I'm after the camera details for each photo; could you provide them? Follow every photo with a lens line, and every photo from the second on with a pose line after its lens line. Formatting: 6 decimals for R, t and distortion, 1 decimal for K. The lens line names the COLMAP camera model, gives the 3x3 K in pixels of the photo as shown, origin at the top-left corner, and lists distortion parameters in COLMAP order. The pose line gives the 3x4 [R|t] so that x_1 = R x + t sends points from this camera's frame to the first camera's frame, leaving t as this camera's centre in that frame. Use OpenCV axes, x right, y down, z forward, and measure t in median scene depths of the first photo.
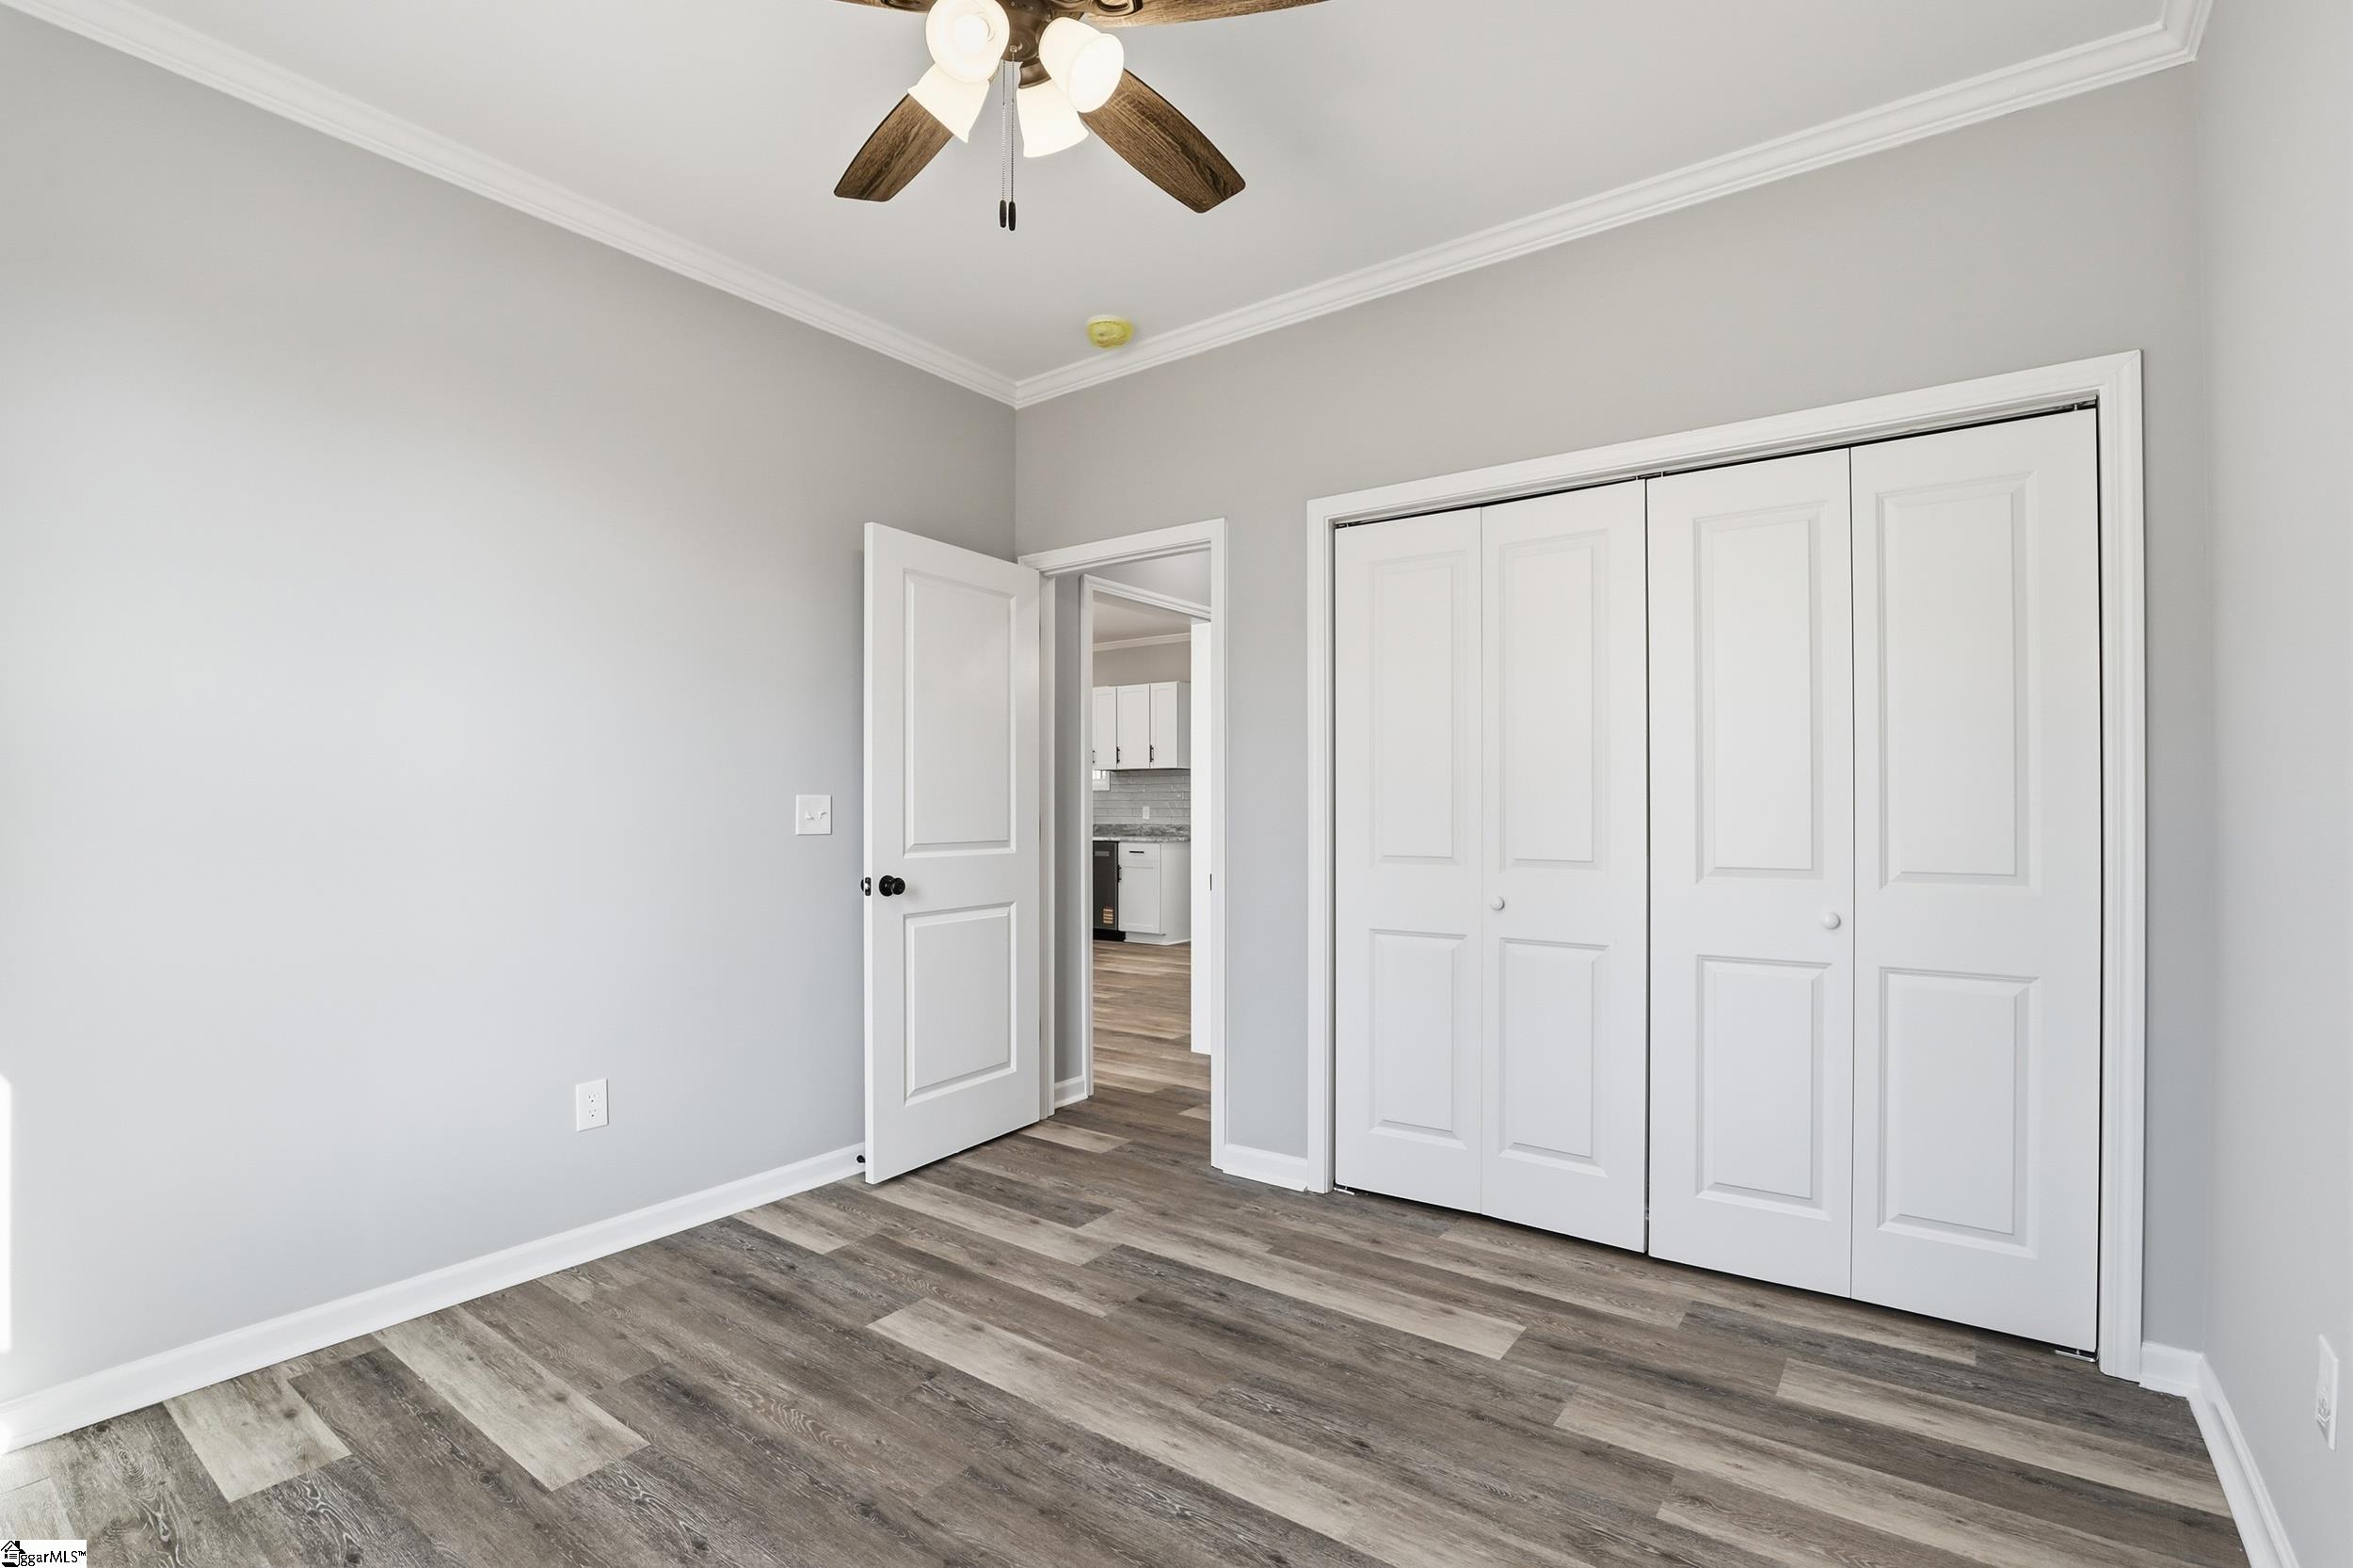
lens RADIAL K [[1088.4, 0, 1179.9], [0, 1088.4, 793.3], [0, 0, 1]] dist [-0.038538, 0.006320]
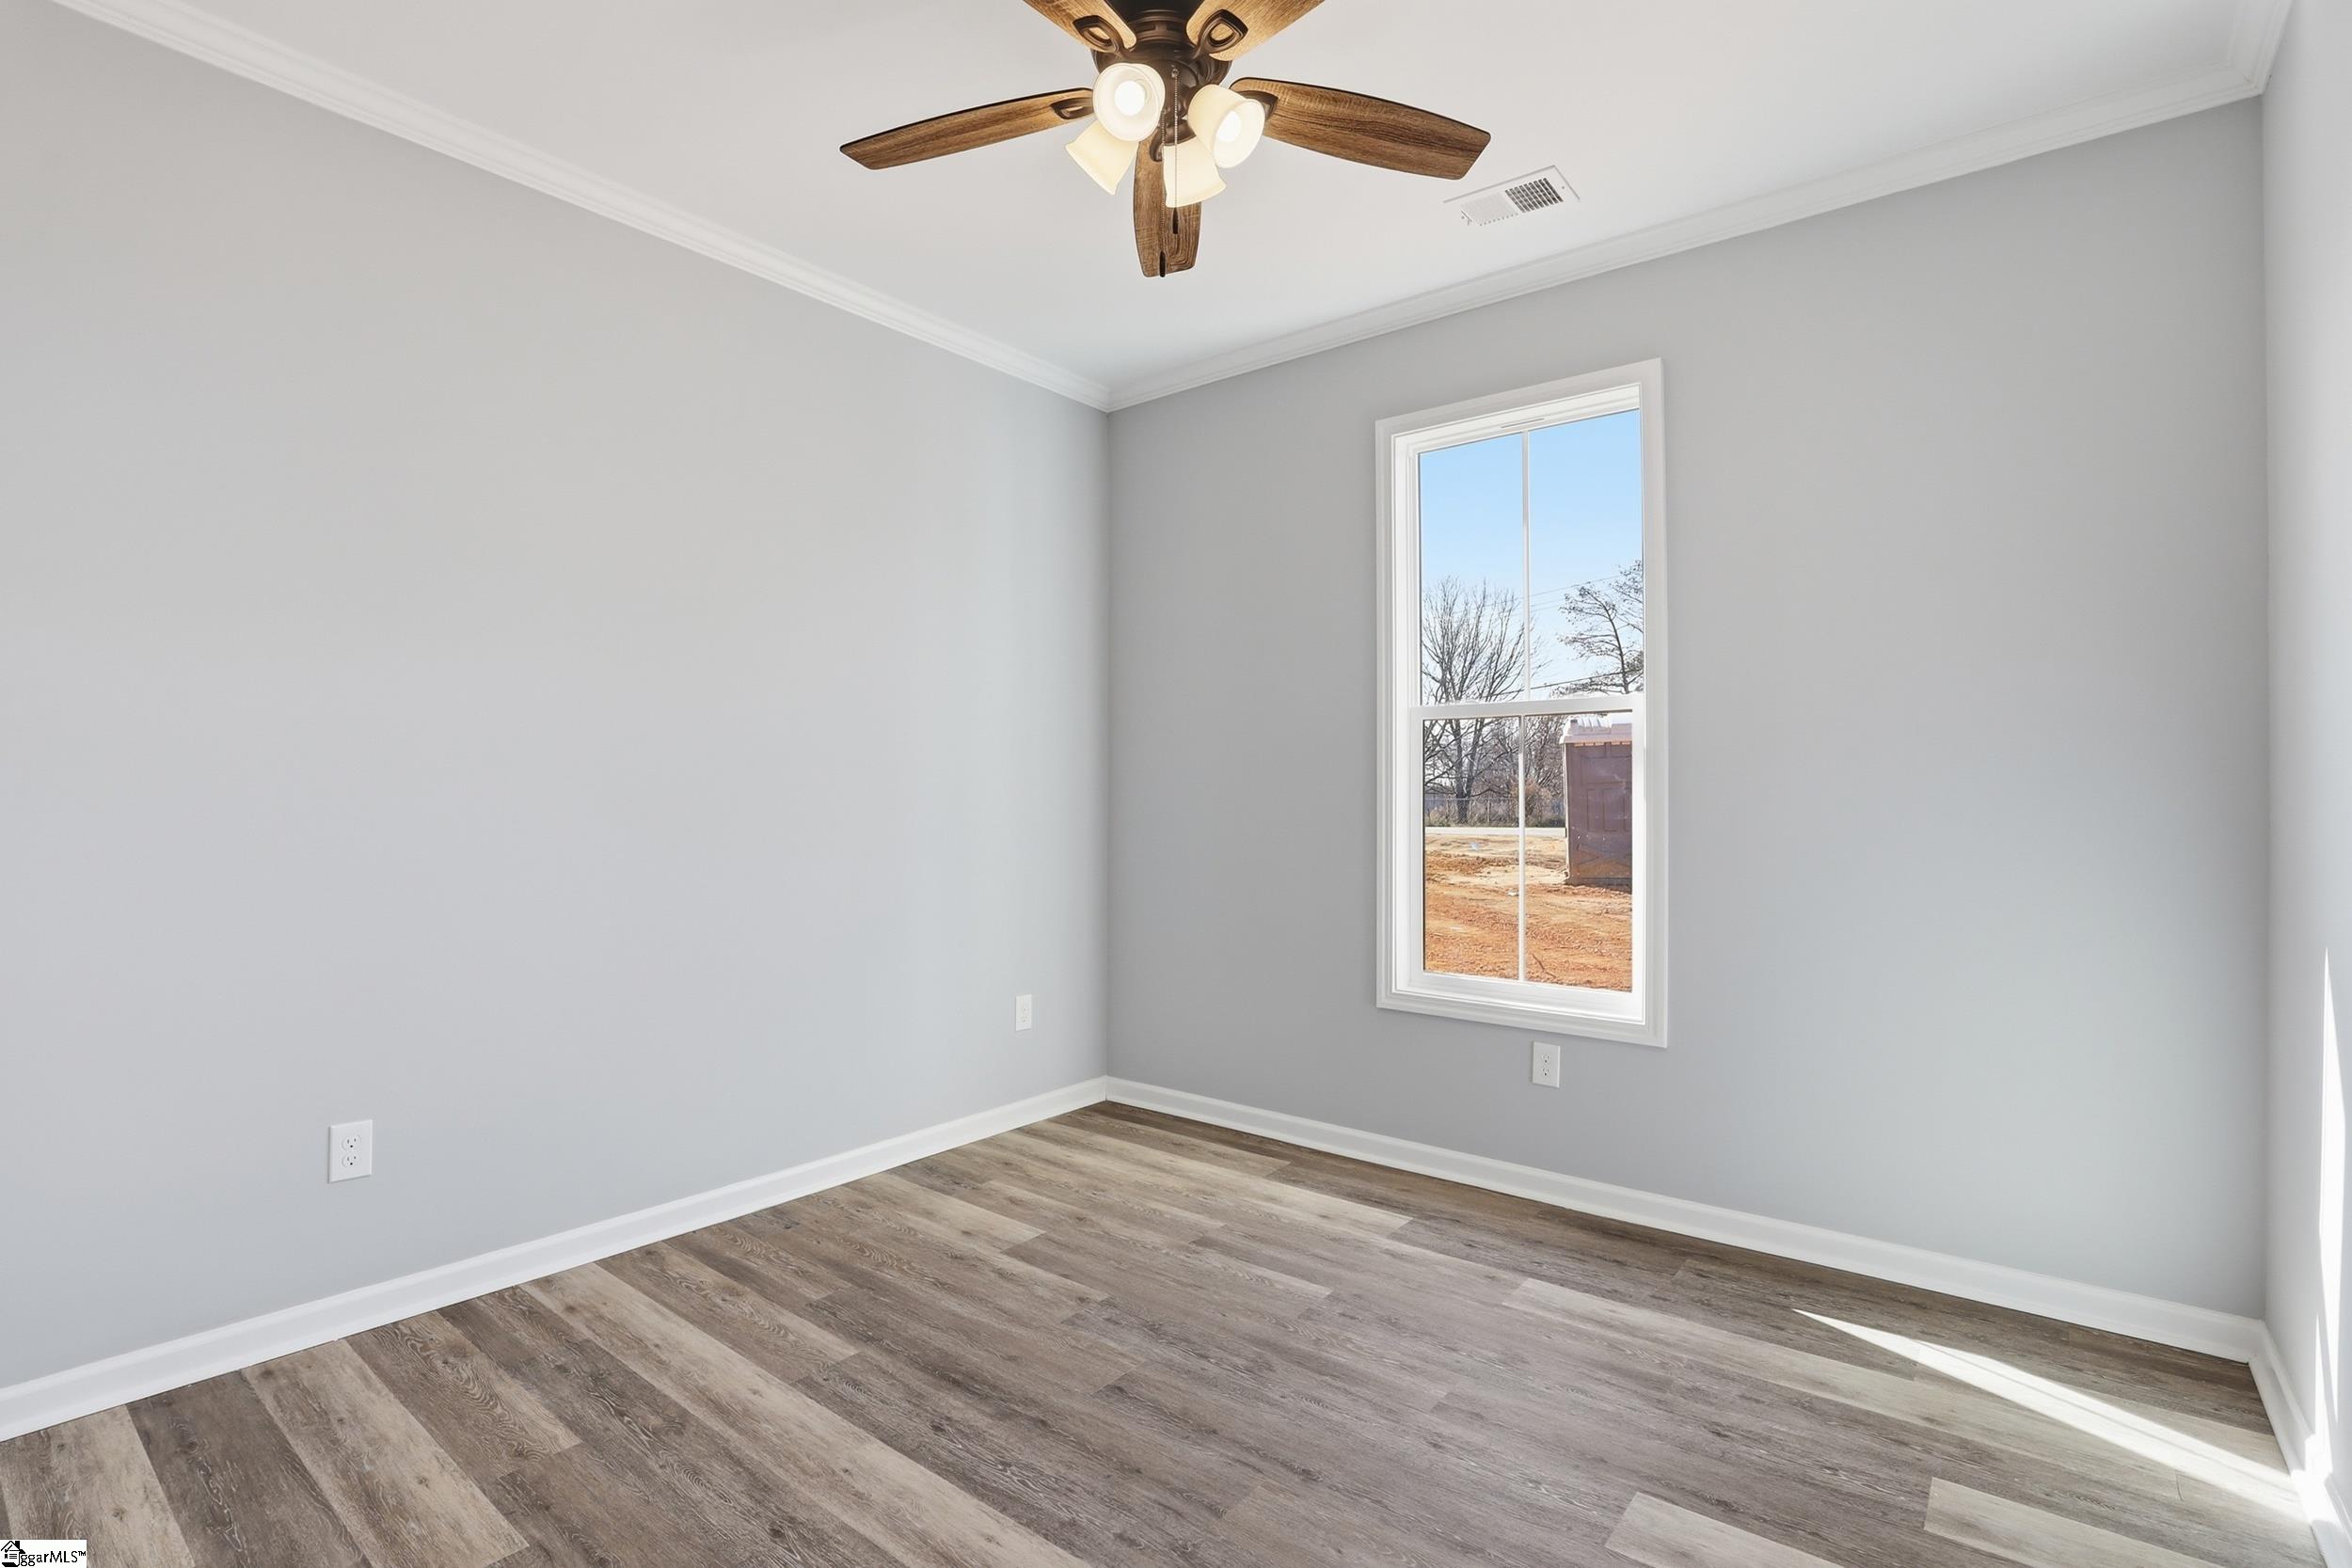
lens RADIAL K [[1087.8, 0, 1179.4], [0, 1087.8, 793.3], [0, 0, 1]] dist [-0.038538, 0.006320]
pose [[-0.999300, -0.001037, 0.037387, -0.199447], [-0.001987, 0.999676, -0.025395, 0.033794], [-0.037348, -0.025452, -0.998978, 1.985613]]
